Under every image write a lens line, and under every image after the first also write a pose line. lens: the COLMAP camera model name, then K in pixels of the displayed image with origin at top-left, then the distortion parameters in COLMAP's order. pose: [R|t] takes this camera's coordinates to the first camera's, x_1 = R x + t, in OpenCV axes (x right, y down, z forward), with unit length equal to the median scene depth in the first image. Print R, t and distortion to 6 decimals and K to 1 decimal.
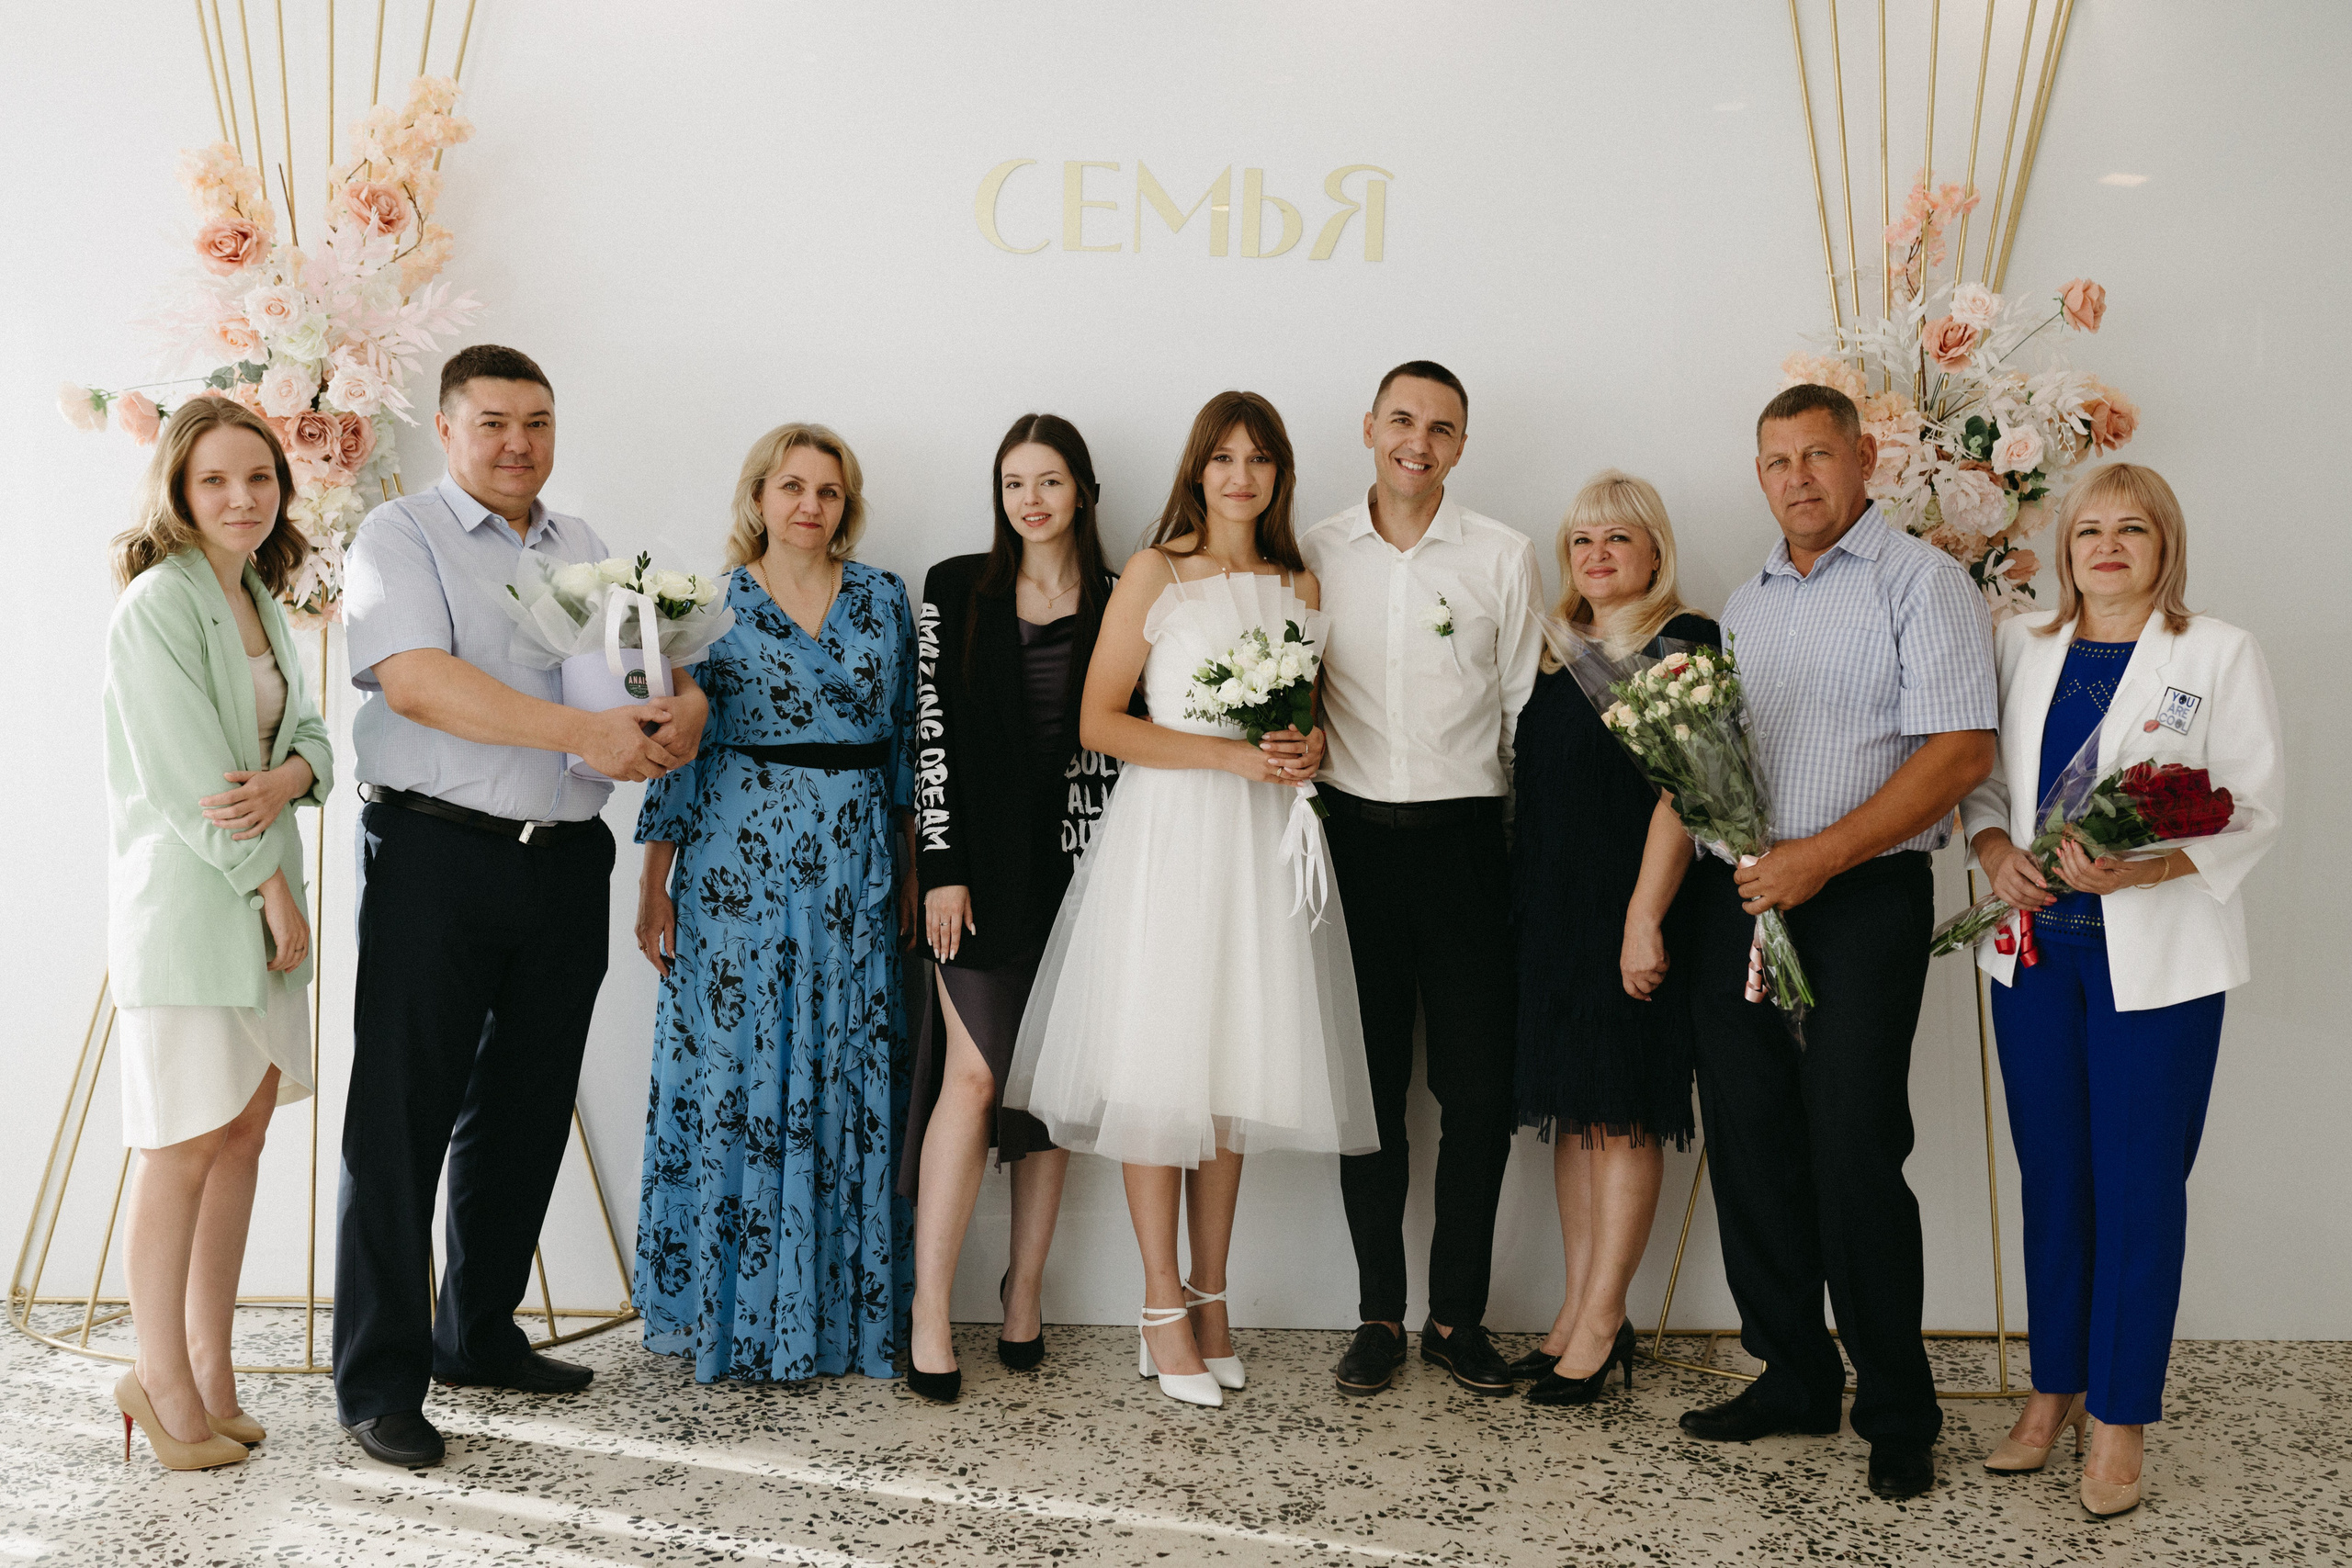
lens RADIAL K [[2343.7, 0, 1219.4], [0, 2343.7, 788.5], [0, 0, 1]] dist [-0.058212, 0.091442]
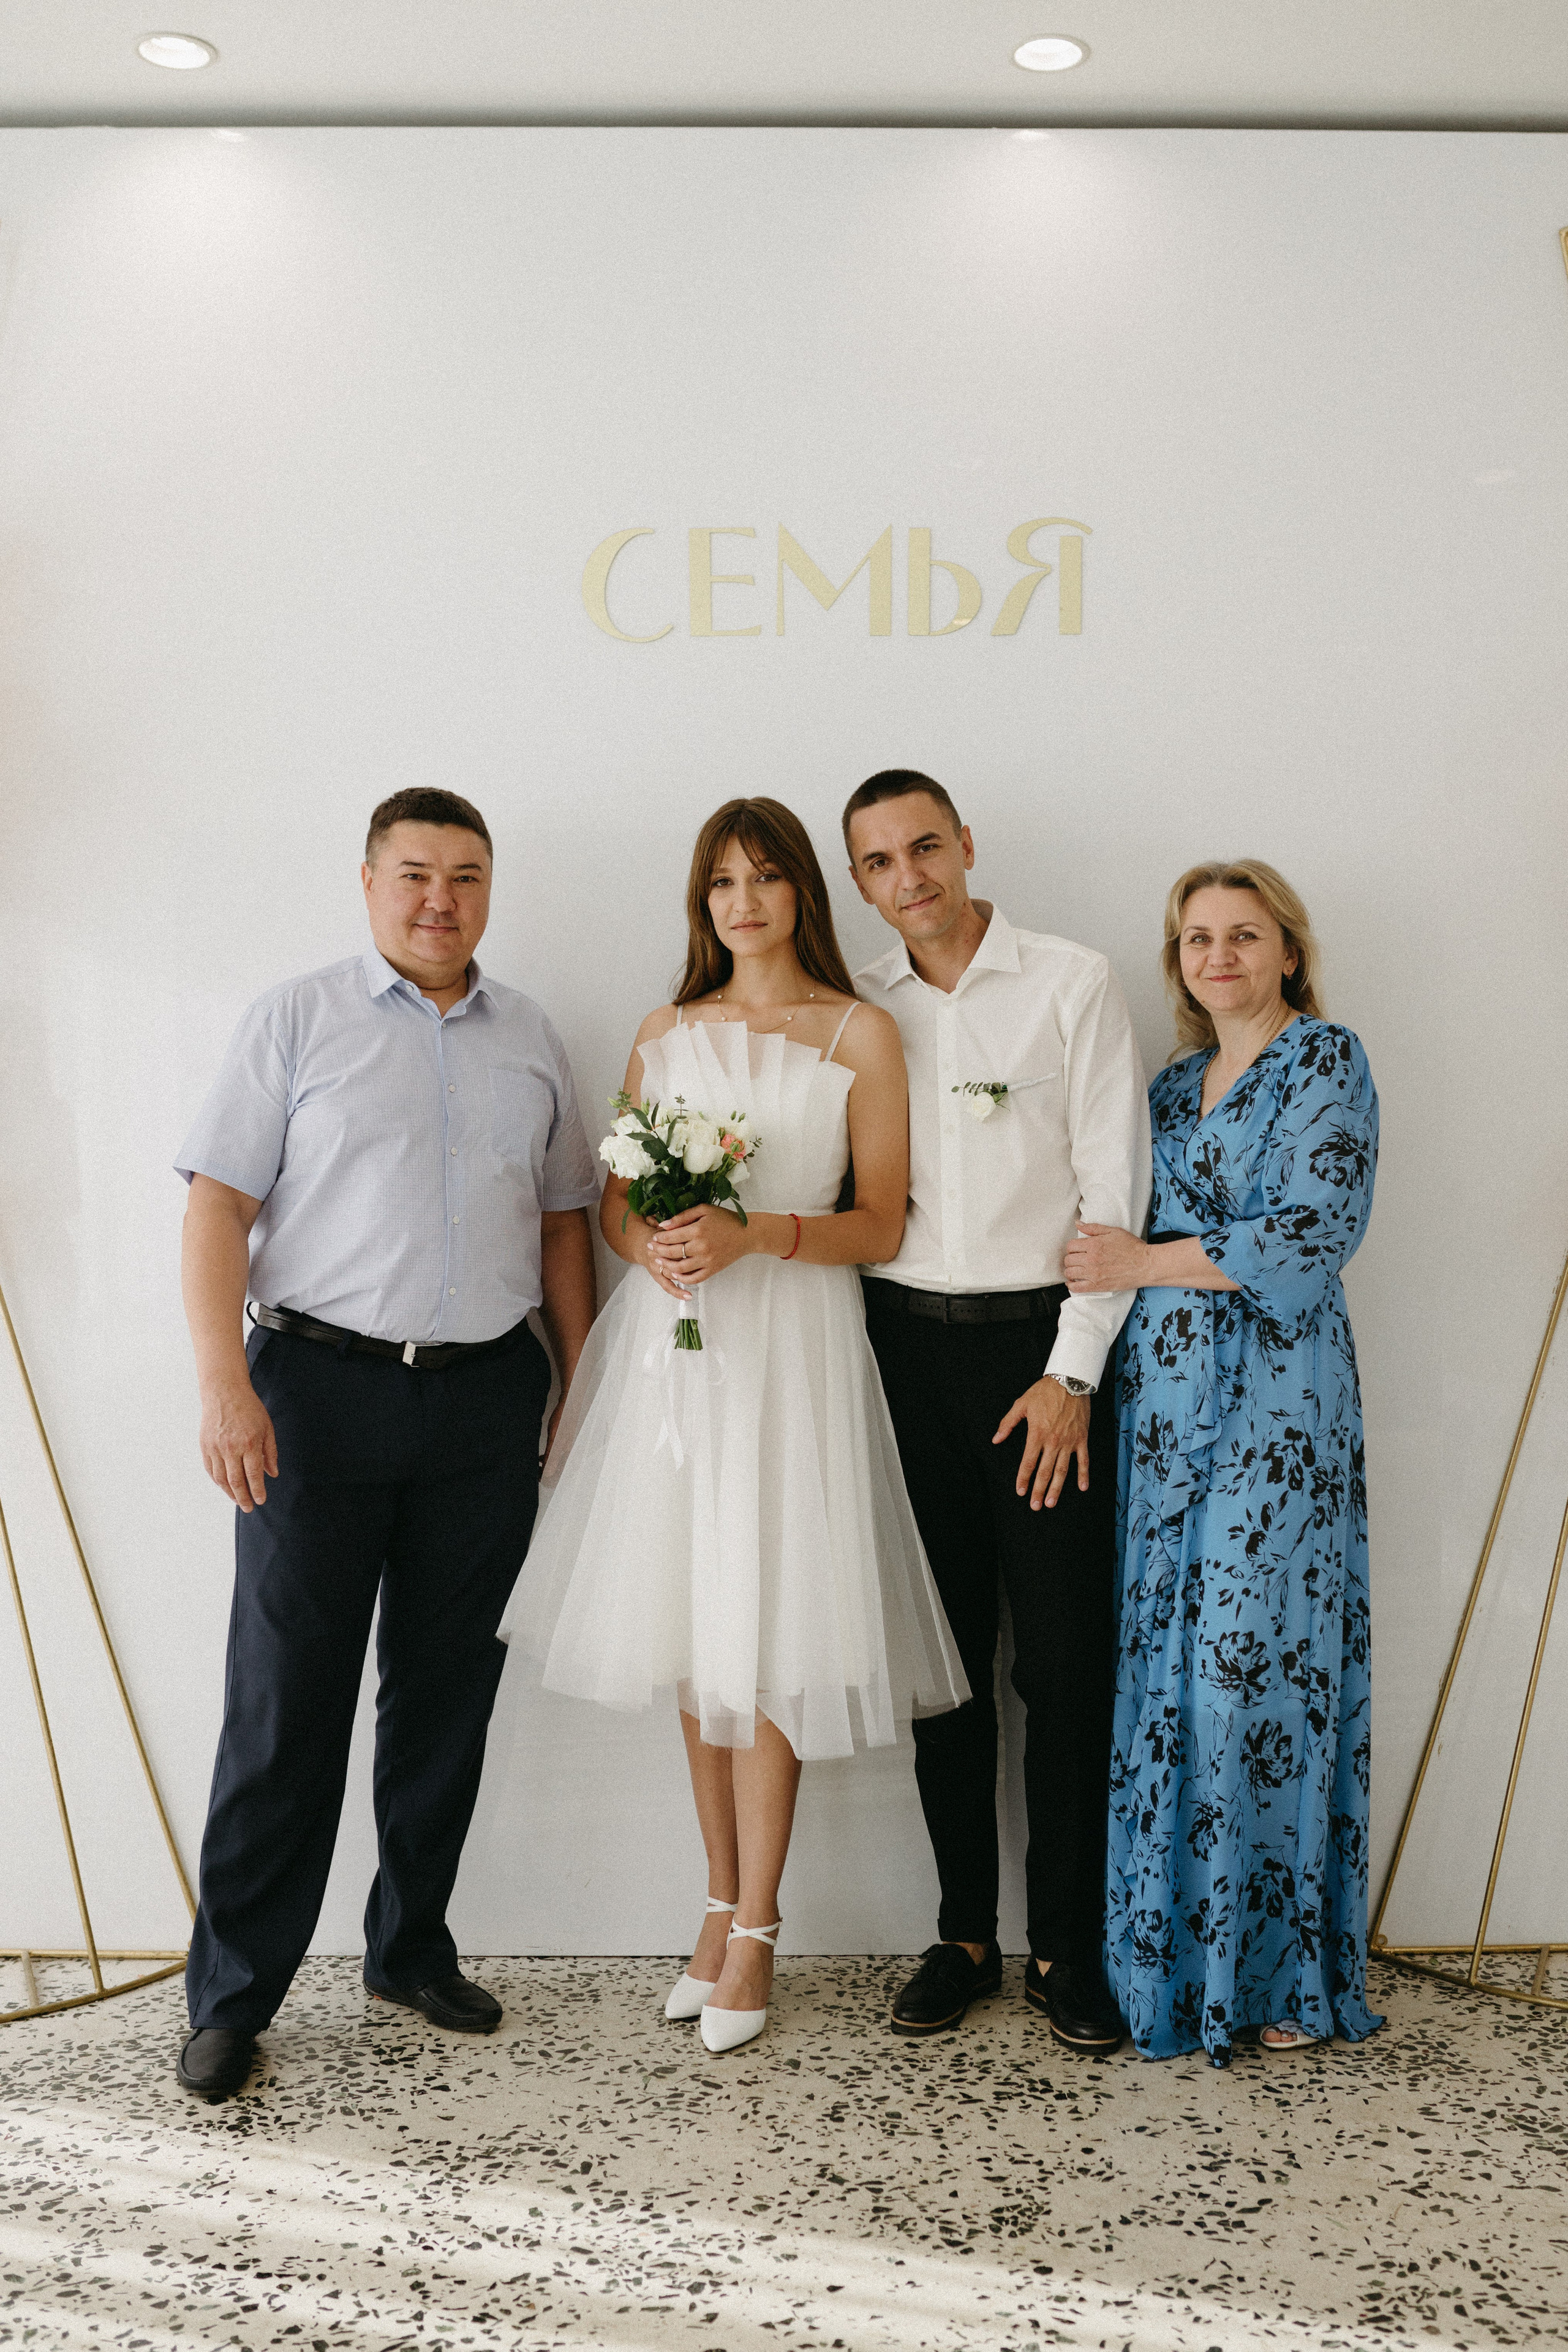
lens RADIAL K [[2492.1, 0, 865.0], [0, 2492.1, 1215.6], [0, 0, 1]] dist [-0.057973, 0.095792]
pose [[0.998635, -0.033315, -0.040235, 0.025170], [0.031848, 0.998823, -0.036581, 0.007431], [0.041406, 0.035250, 0.998520, 0.154378]]
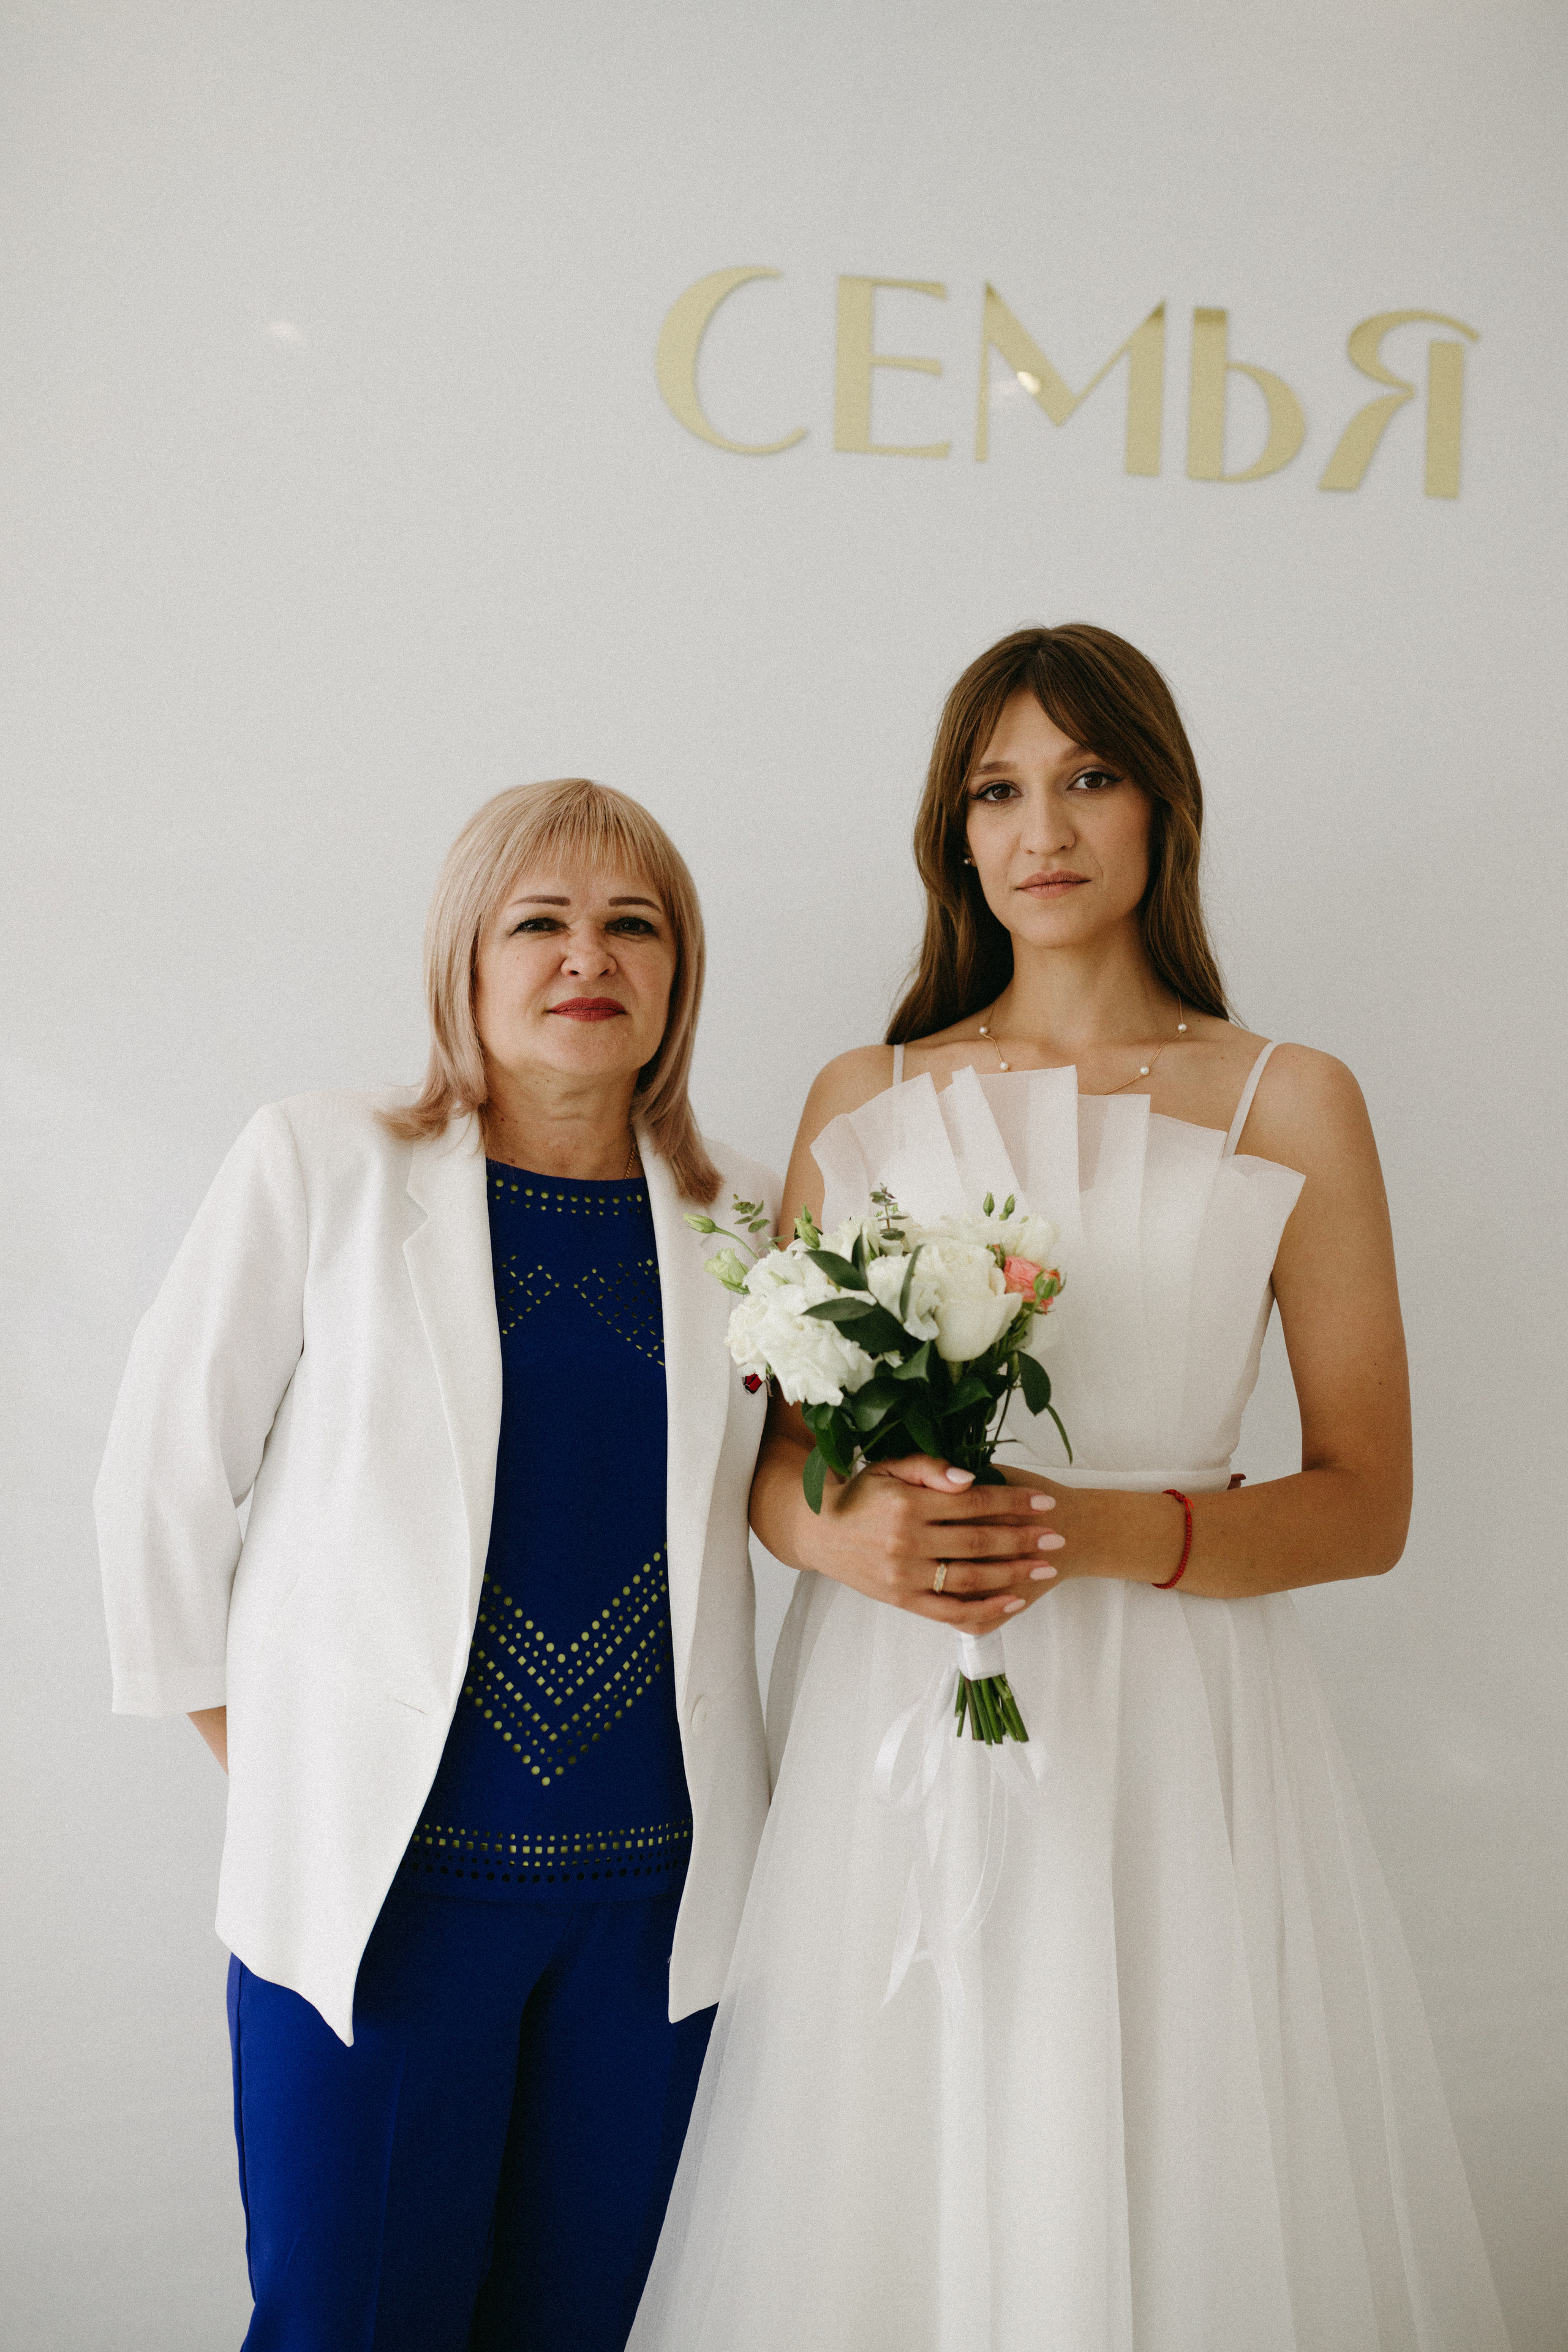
lens RADIAL K [[2343.9, 0, 784.0], [0, 2343.9, 1176.0], [0, 0, 1]] dist [-0.058212, 0.091442]
pose [[0.998539, 0.011698, 0.052764, -0.112715], [-0.006680, 0.995523, -0.094286, -0.034979], [-0.053630, 0.093796, 0.994146, 0.584310]]
